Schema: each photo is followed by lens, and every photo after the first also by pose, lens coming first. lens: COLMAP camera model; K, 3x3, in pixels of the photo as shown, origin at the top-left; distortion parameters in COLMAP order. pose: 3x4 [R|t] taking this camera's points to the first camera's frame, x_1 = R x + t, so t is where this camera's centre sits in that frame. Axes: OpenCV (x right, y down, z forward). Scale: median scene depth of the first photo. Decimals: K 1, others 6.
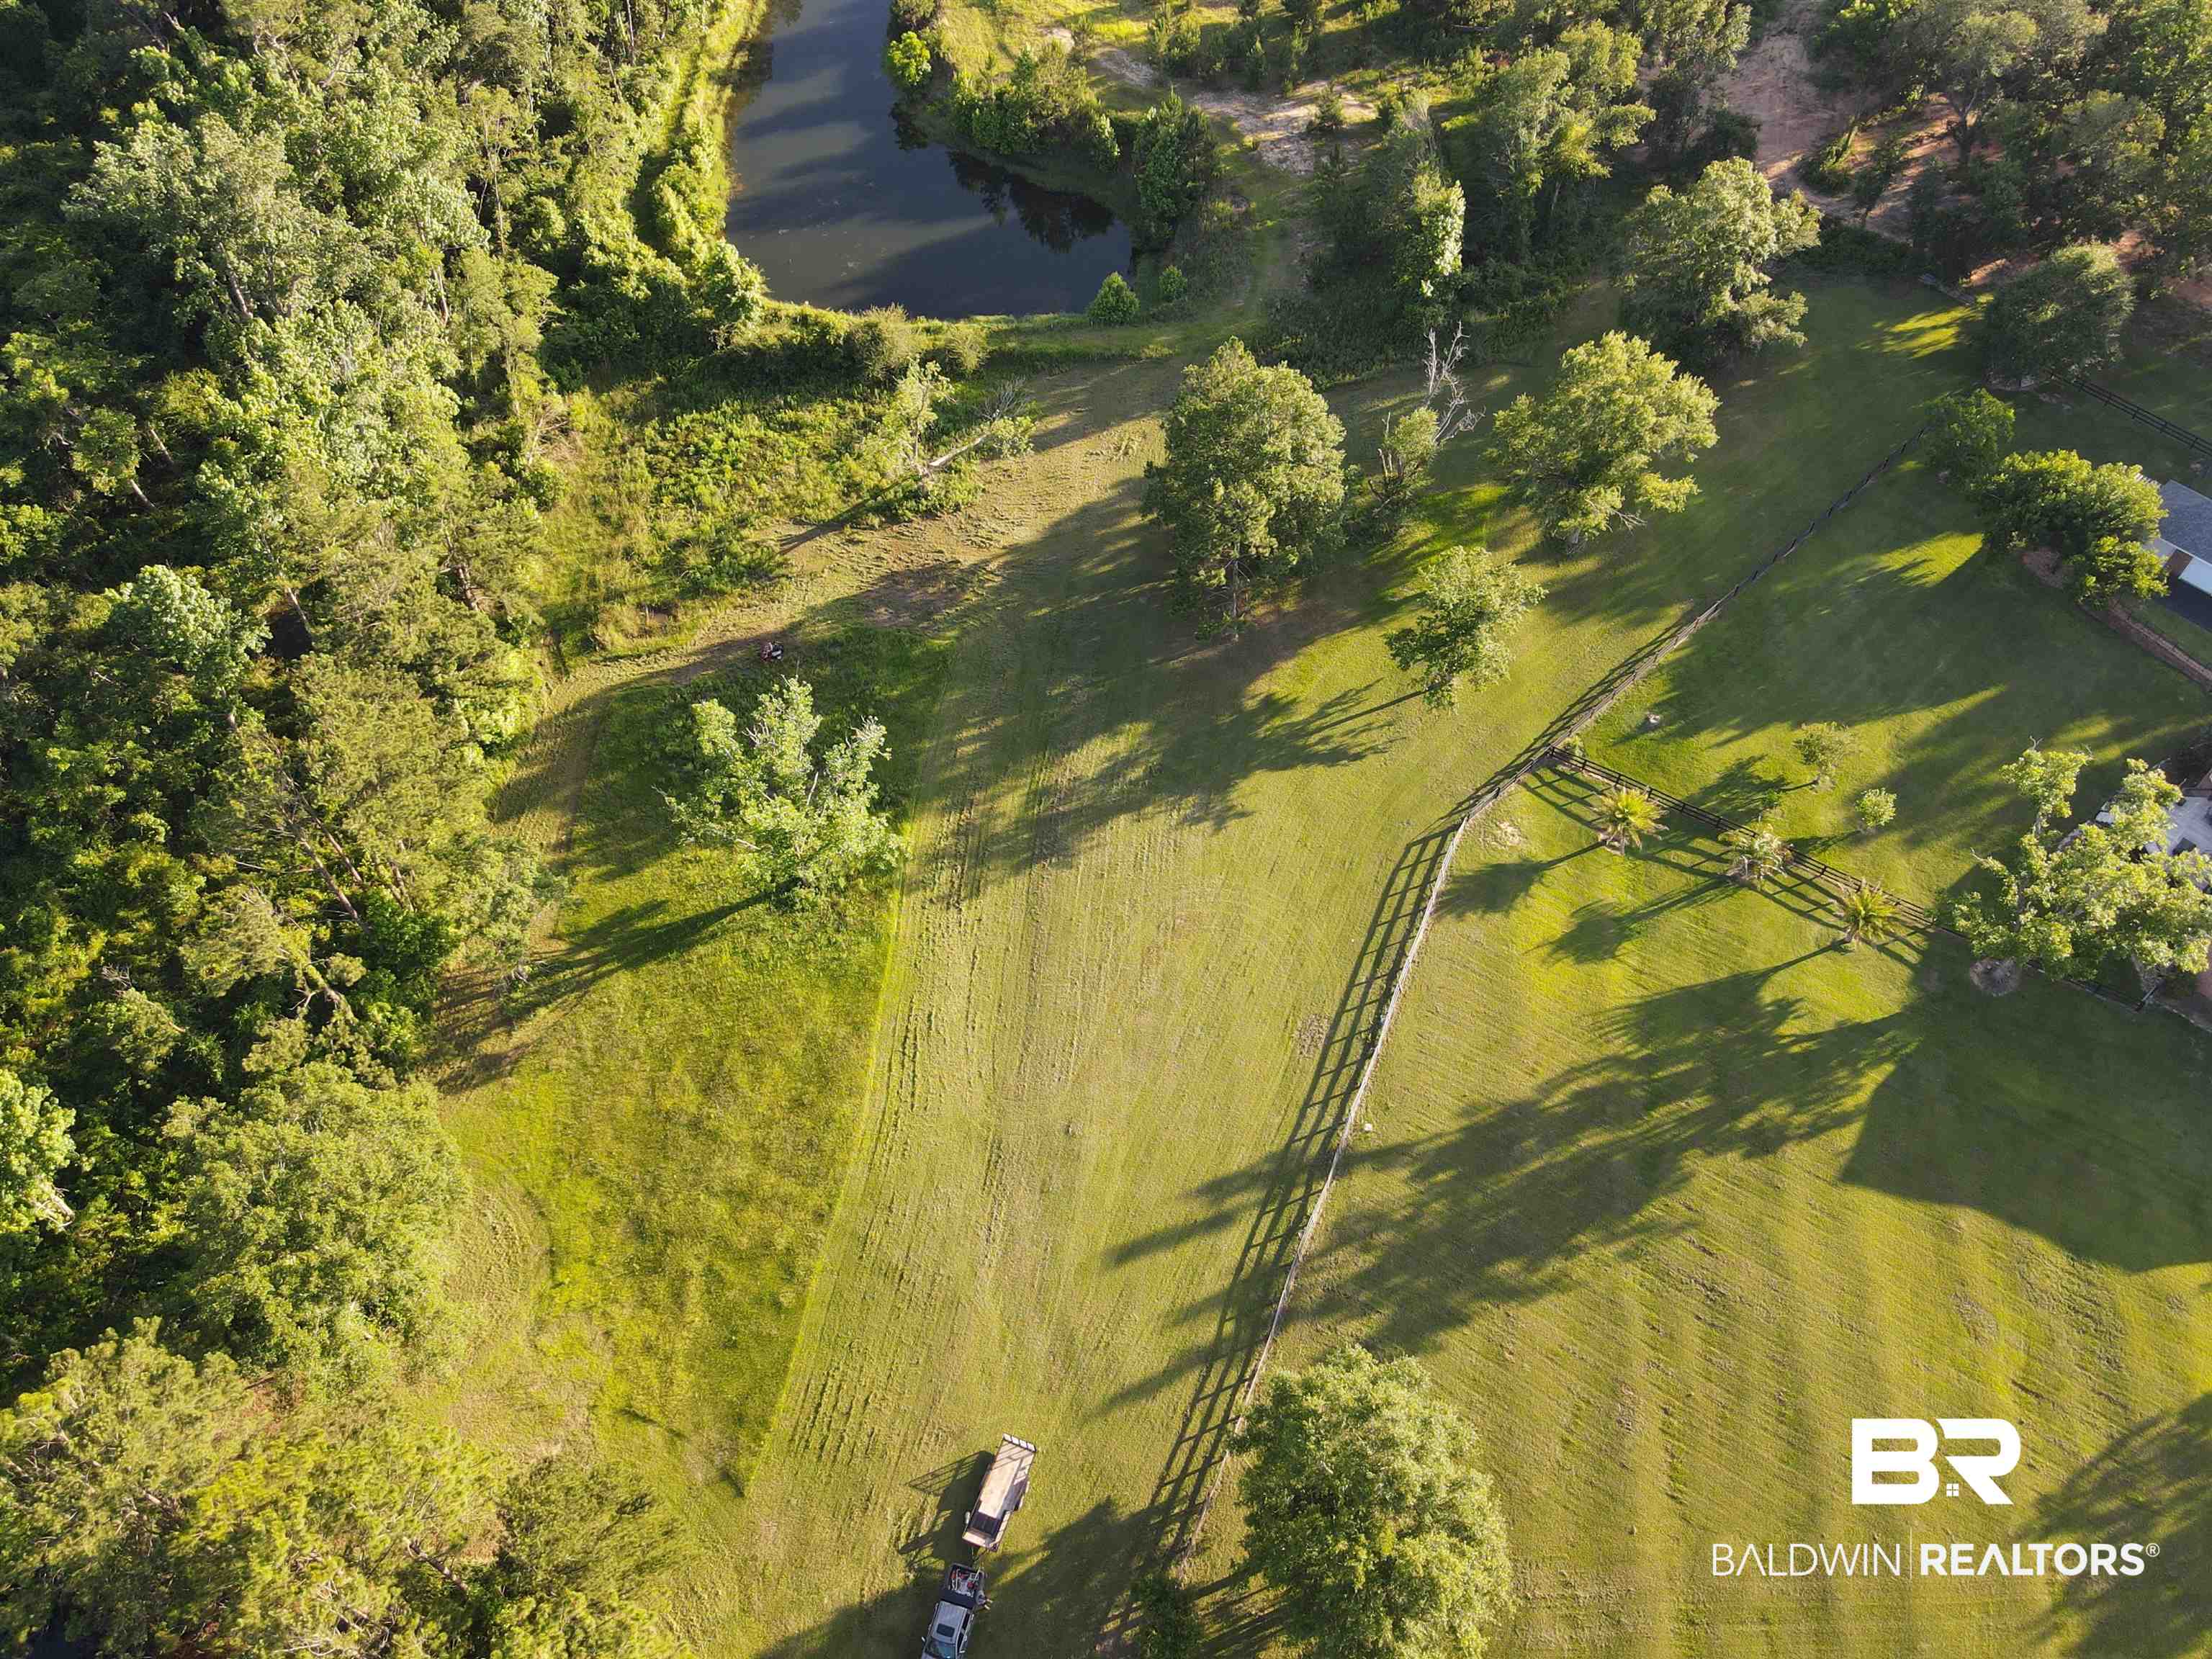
lens RADIAL K [[1614.8, 0, 1103.2], [0, 1614.8, 819.3], [0, 0, 1]] dist [0.022327, -0.003077]
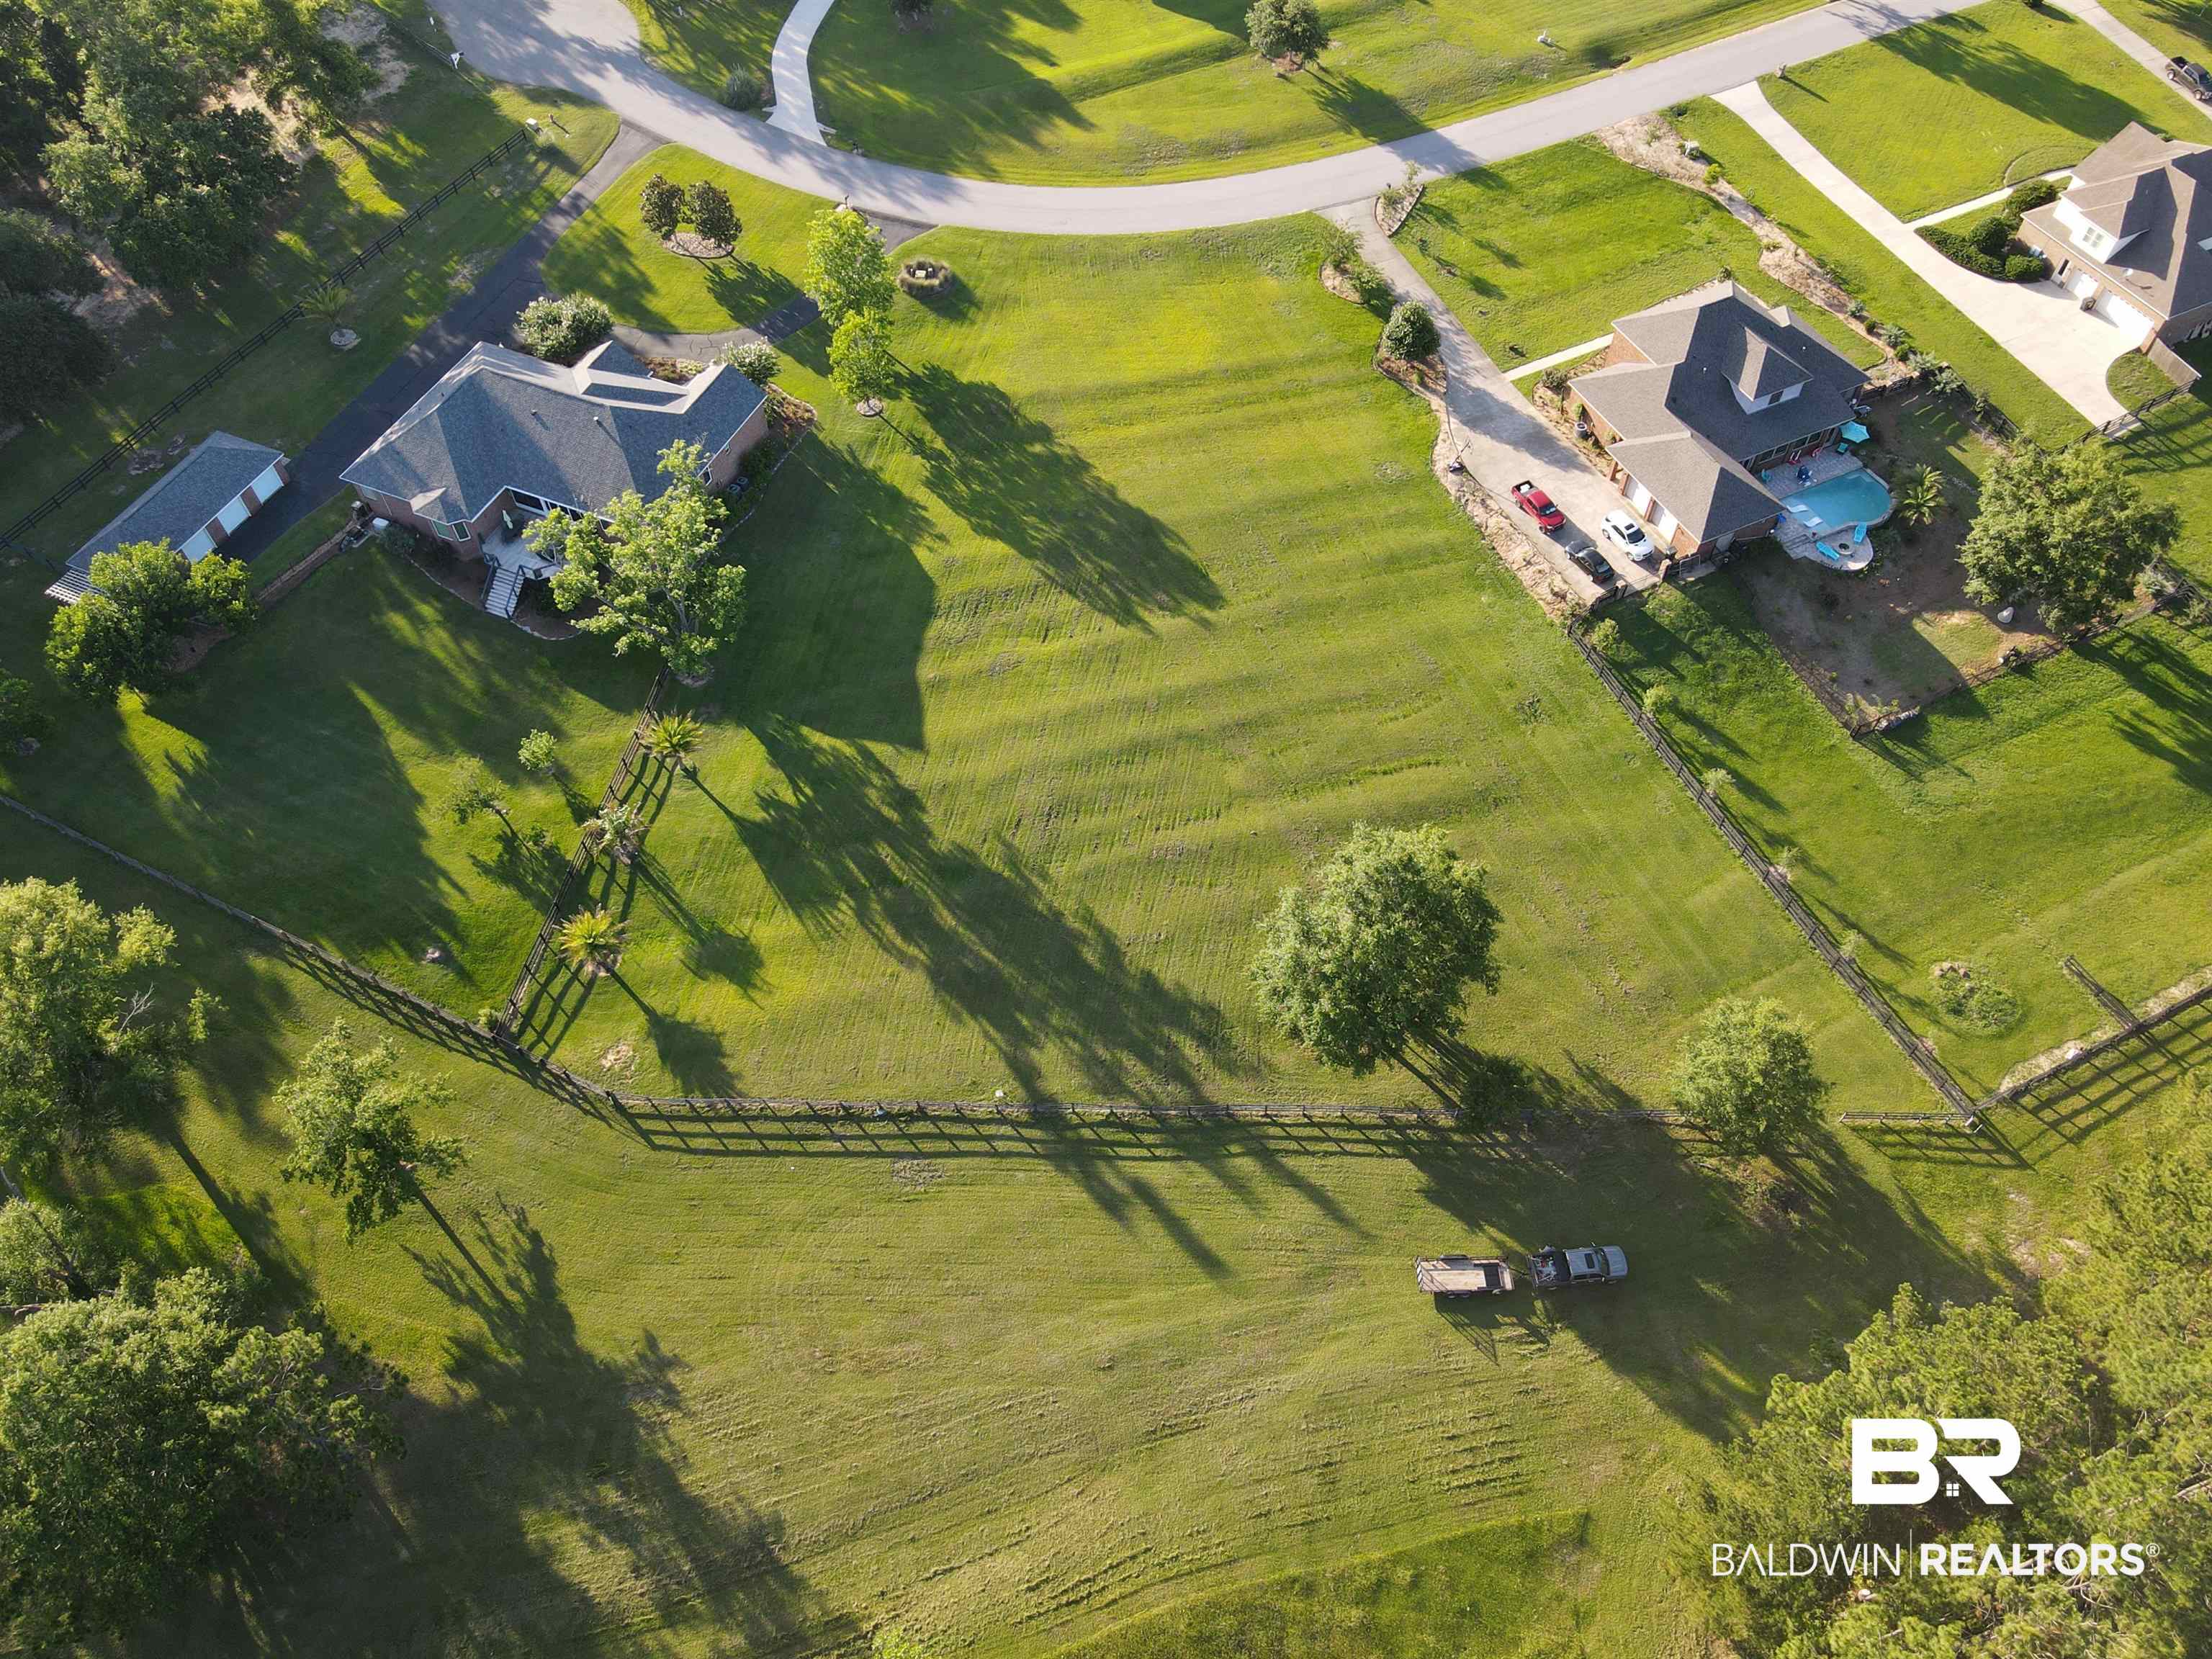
lens RADIAL K [[1614.8, 0, 1103.2], [0, 1614.8, 819.3], [0, 0, 1]] dist [0.022327, -0.003077]
pose [[-0.385178, -0.747708, 0.540899, -0.289284], [0.746344, 0.092341, 0.659124, -0.456849], [-0.542779, 0.657576, 0.522479, 0.302042]]
